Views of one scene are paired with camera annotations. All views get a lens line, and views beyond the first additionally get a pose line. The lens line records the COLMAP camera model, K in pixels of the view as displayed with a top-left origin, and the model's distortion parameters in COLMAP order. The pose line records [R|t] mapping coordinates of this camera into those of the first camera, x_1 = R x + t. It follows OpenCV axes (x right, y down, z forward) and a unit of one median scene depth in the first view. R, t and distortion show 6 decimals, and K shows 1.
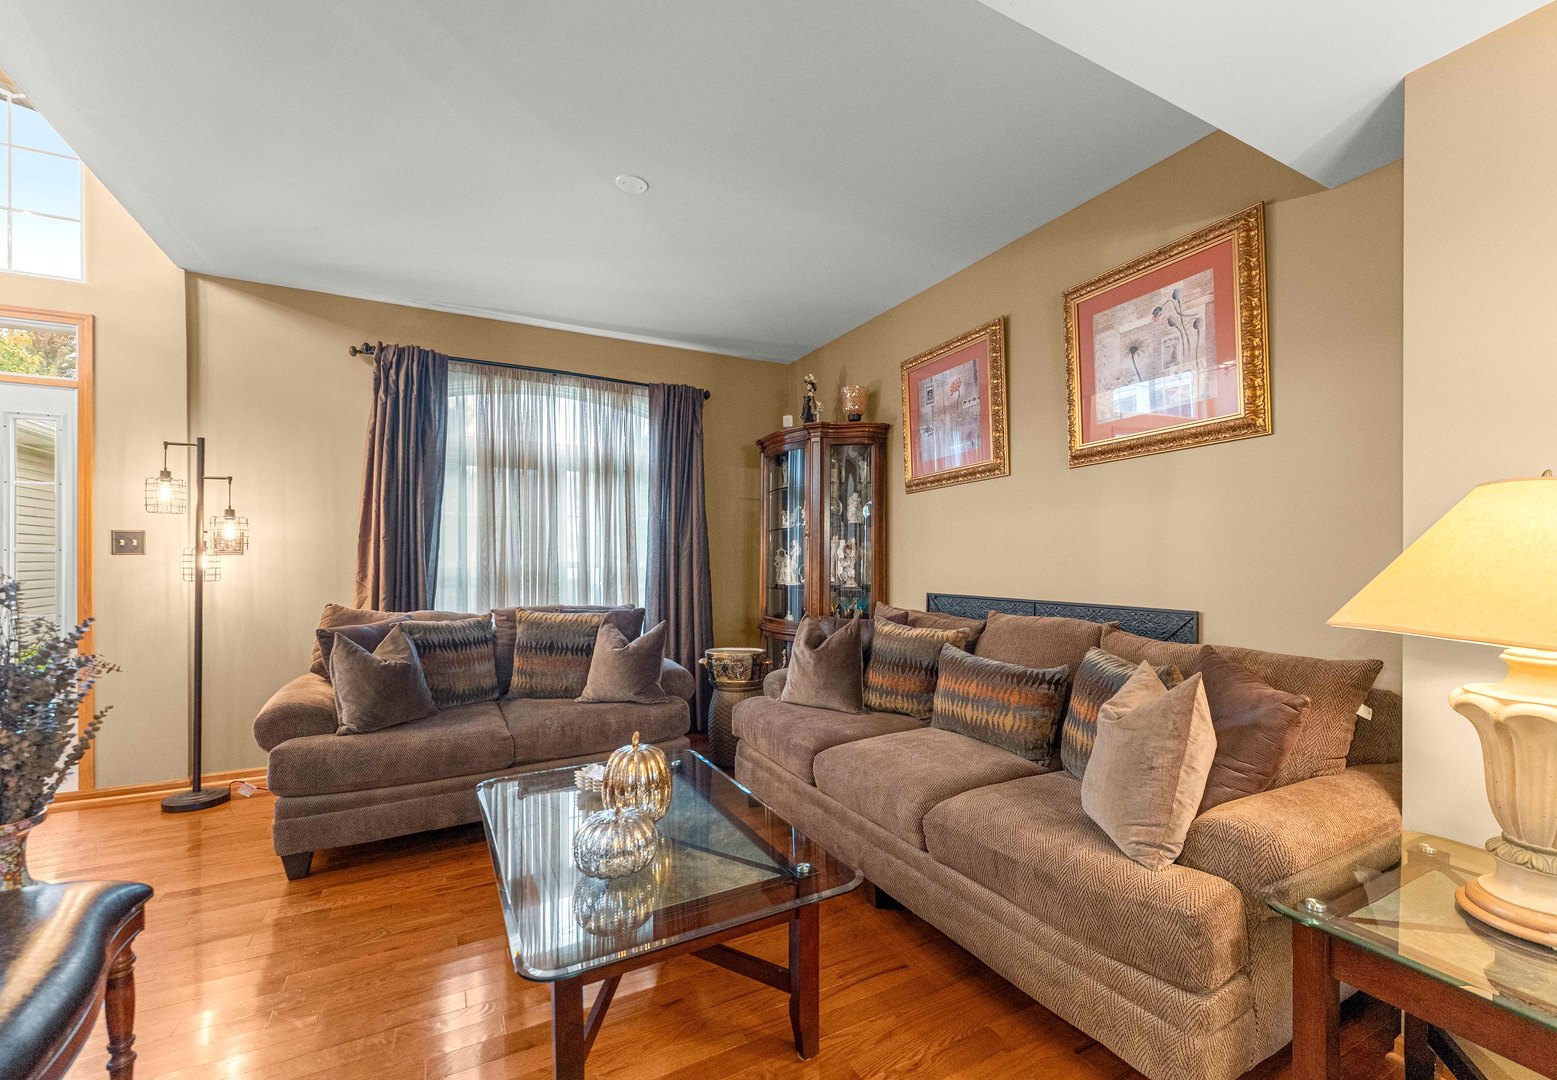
lens RADIAL K [[661.0, 0, 778.5], [0, 661.0, 540.0], [0, 0, 1]] dist [-0.000082, -0.000062]
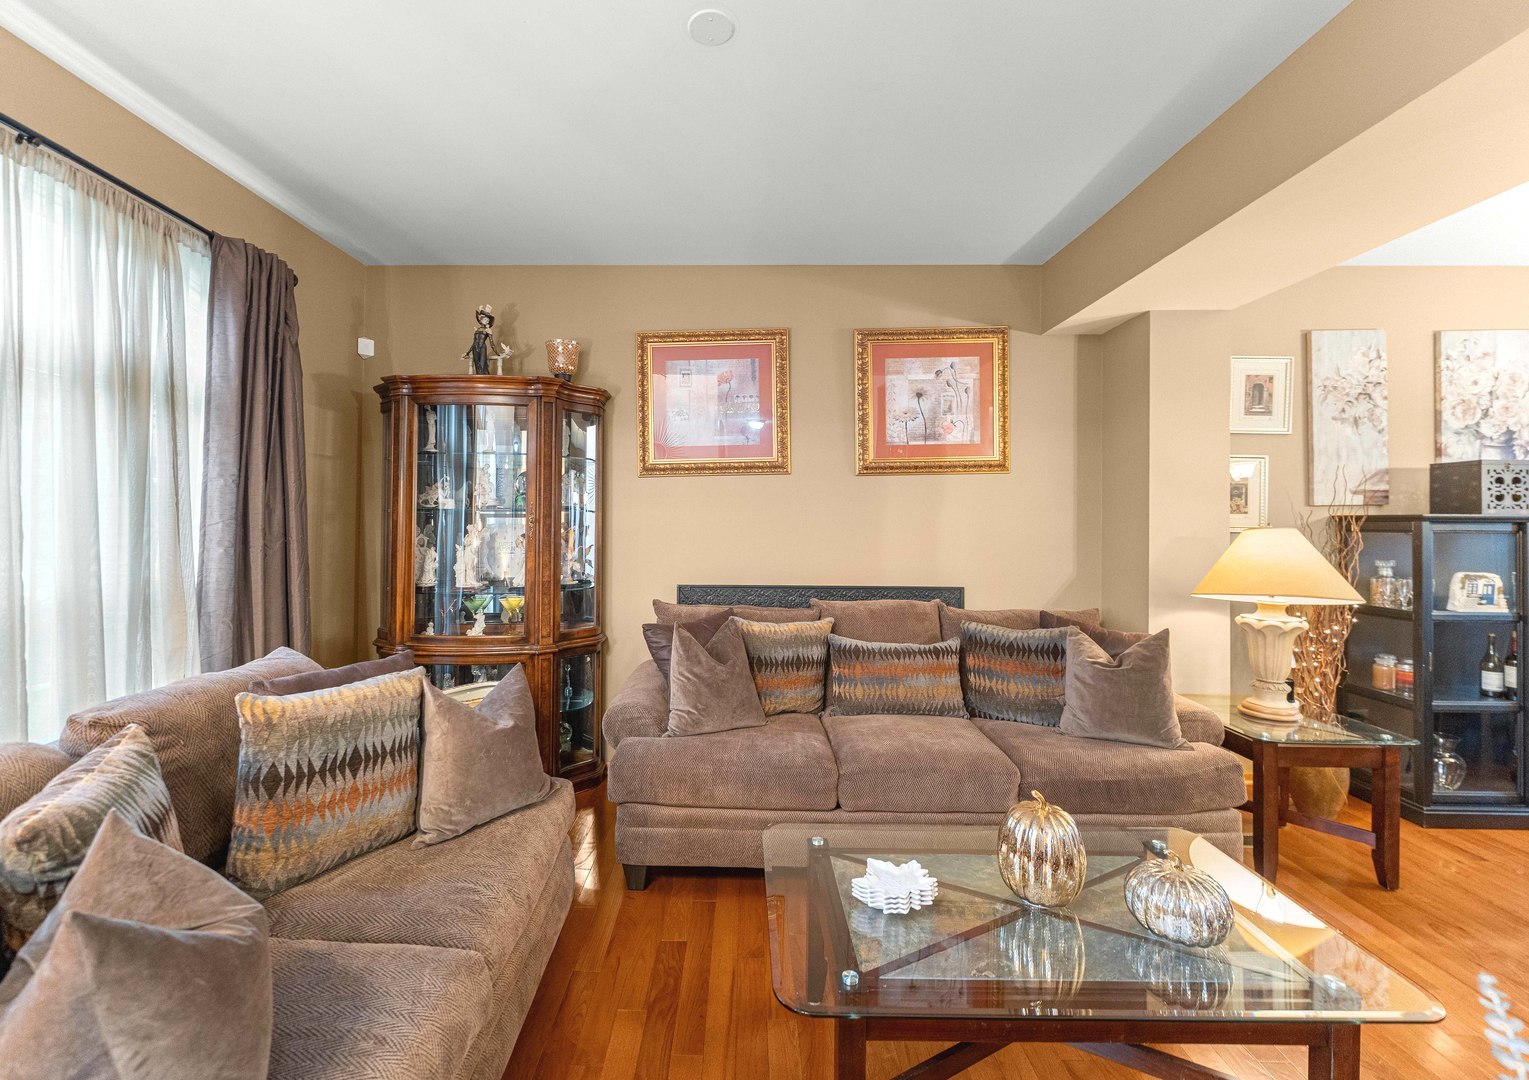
lens RADIAL K [[669.1, 0, 762.1], [0, 669.1, 514.1], [0, 0, 1]] dist [0.000006, 0.000232]
pose [[0.476727, 0.005222, 0.879036, -0.737942], [-0.027051, 0.999596, 0.008733, -0.043517], [-0.878635, -0.027942, 0.476675, 0.564463]]
